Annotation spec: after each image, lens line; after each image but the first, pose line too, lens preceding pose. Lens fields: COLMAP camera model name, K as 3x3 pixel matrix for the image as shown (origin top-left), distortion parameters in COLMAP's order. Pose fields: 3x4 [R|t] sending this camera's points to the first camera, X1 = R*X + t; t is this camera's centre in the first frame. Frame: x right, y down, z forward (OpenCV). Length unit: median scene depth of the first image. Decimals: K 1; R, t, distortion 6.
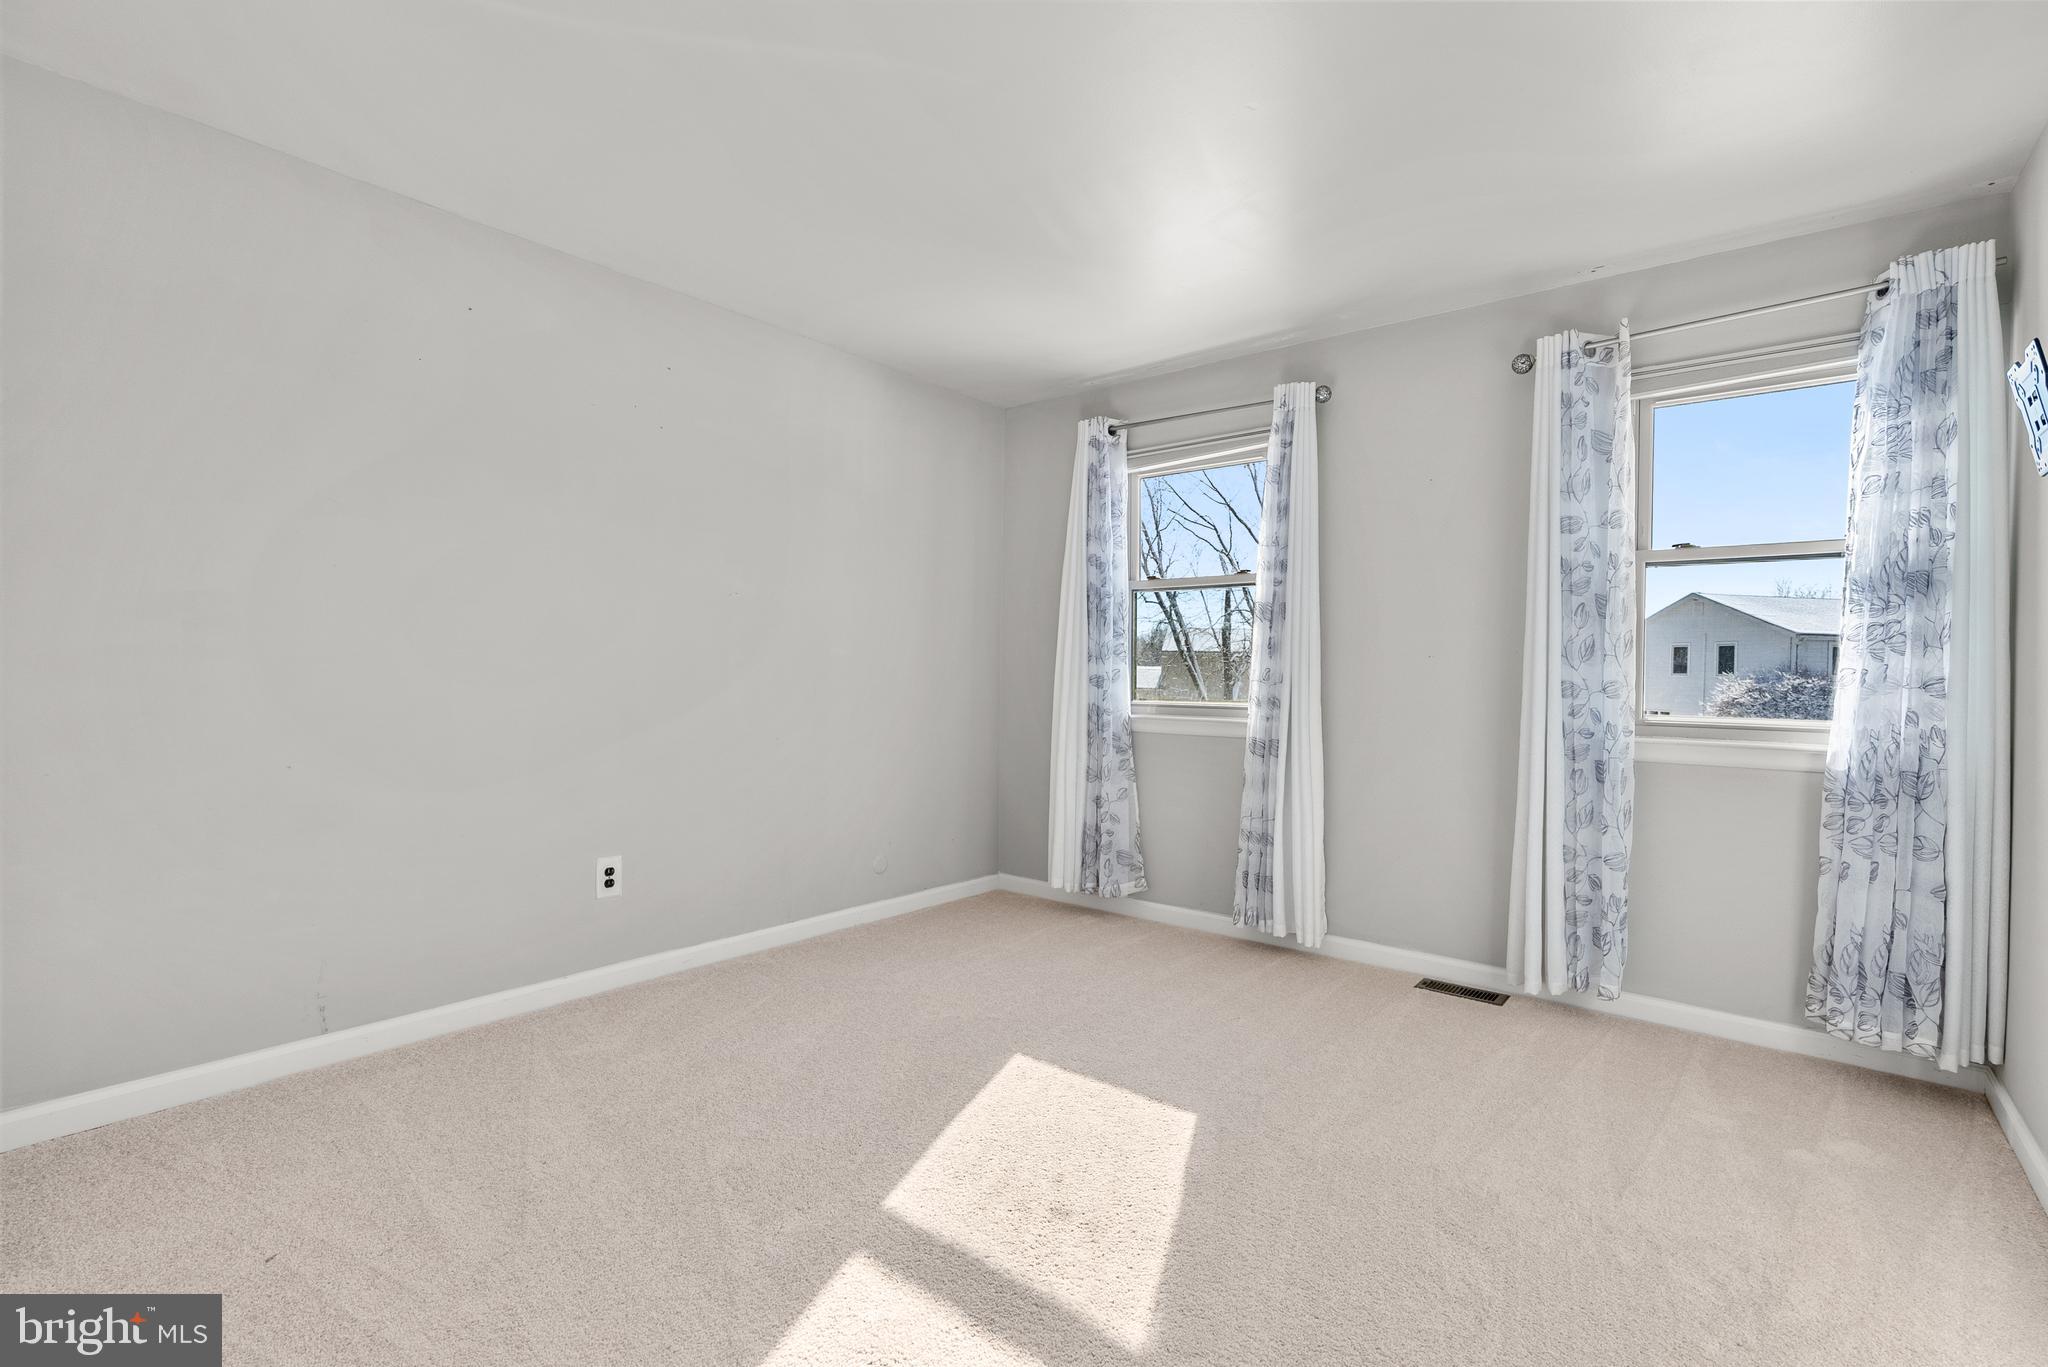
lens RADIAL K [[930.5, 0, 1040.6], [0, 930.5, 681.8], [0, 0, 1]] dist [-0.003619, 0.000866]
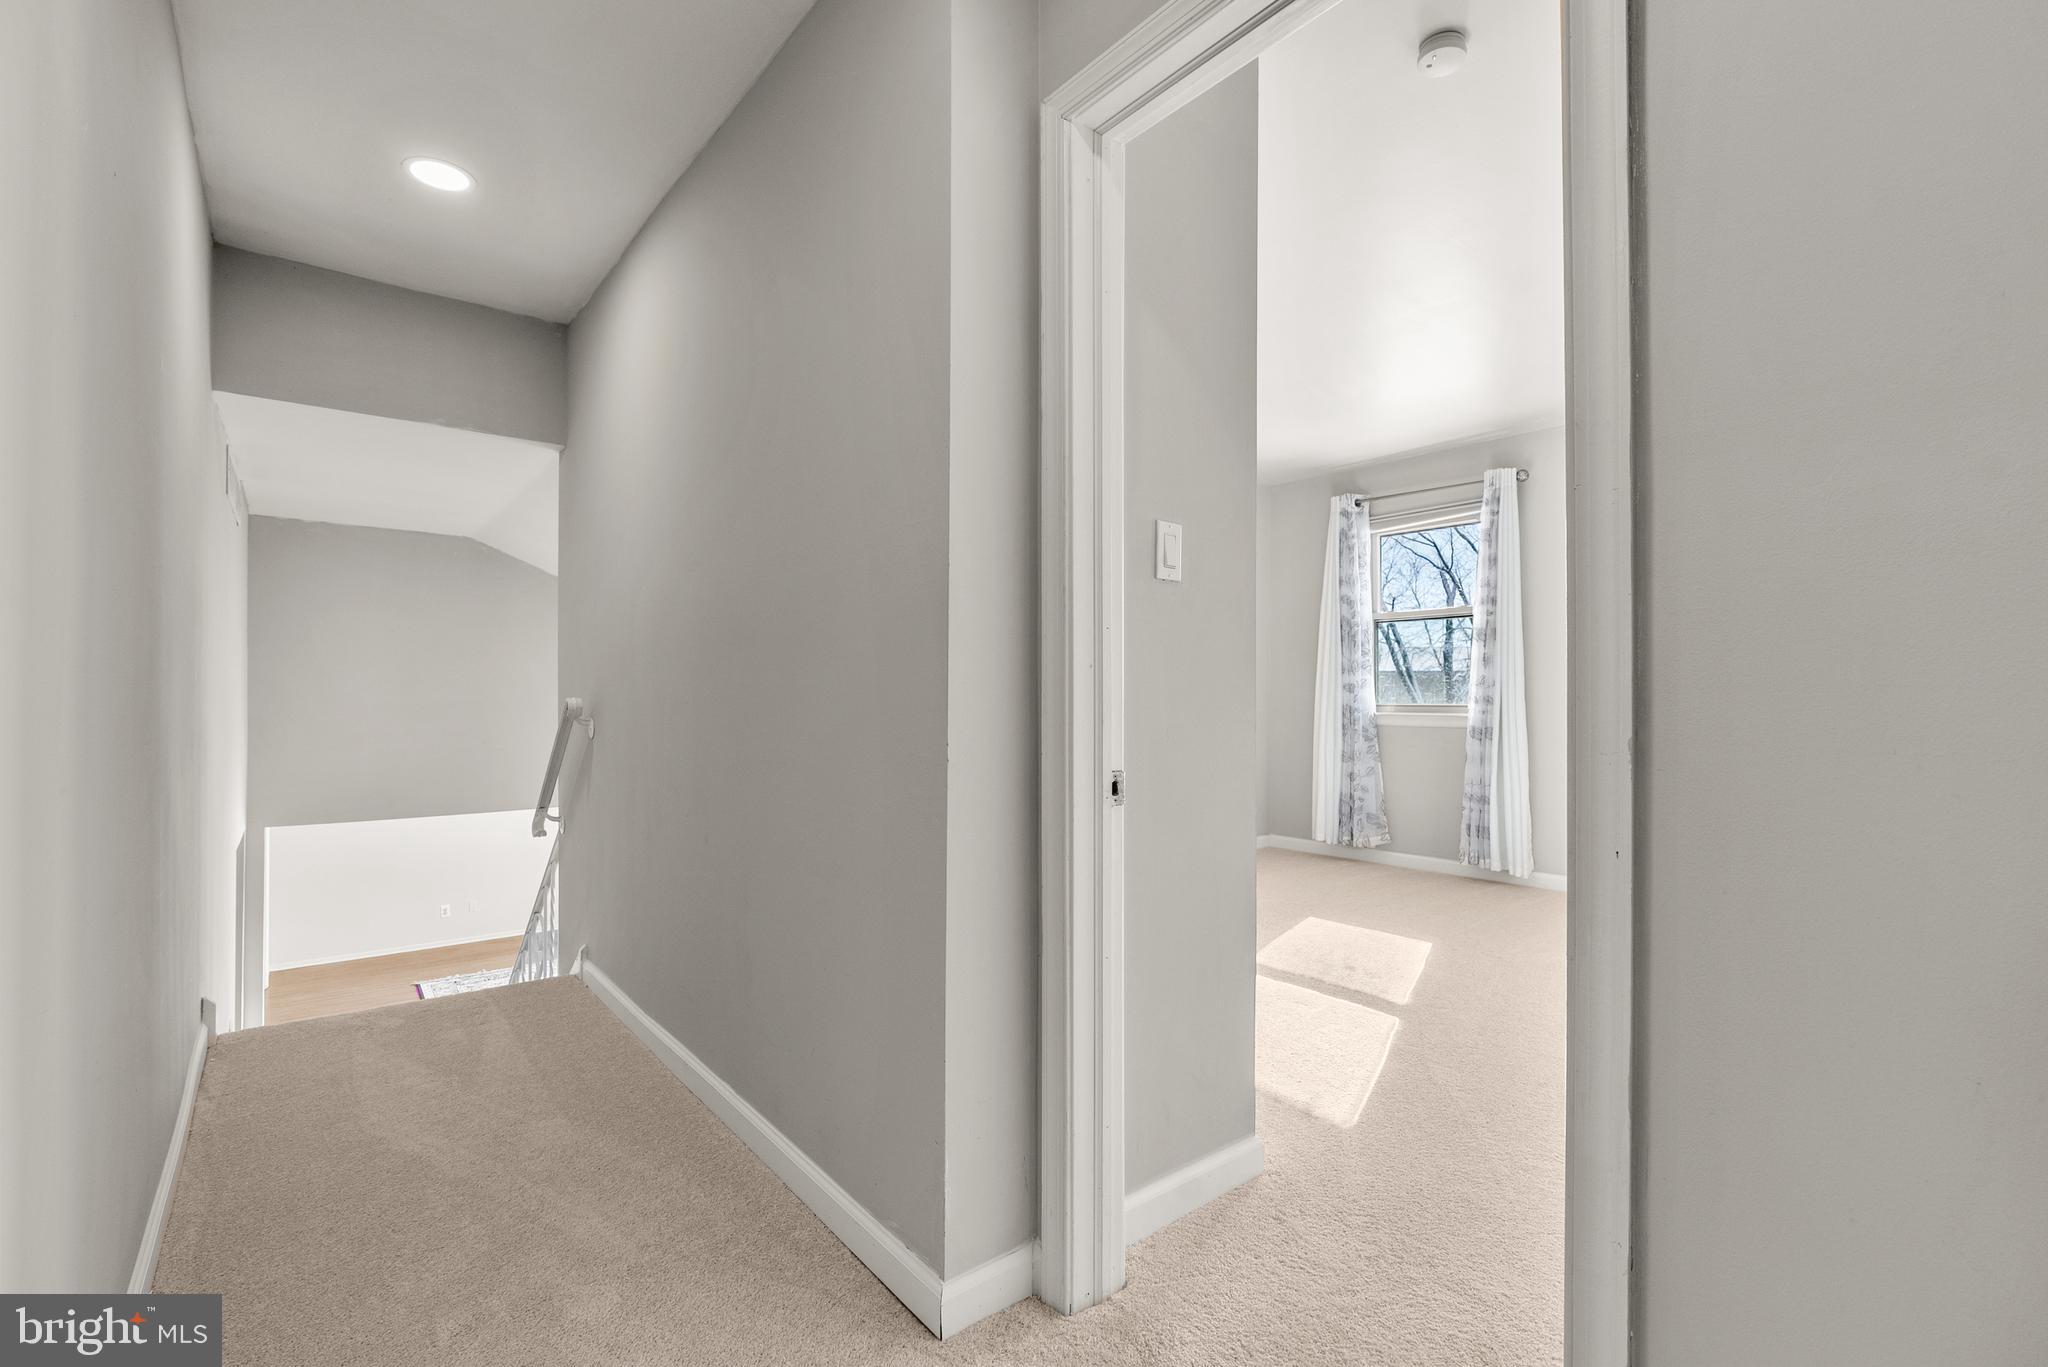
lens RADIAL K [[930.5, 0, 1040.6], [0, 930.5, 681.8], [0, 0, 1]] dist [-0.003619, 0.000866]
pose [[0.975545, -0.011093, -0.219520, -0.081169], [0.004926, 0.999578, -0.028616, 0.027170], [0.219745, 0.026835, 0.975188, -0.426149]]
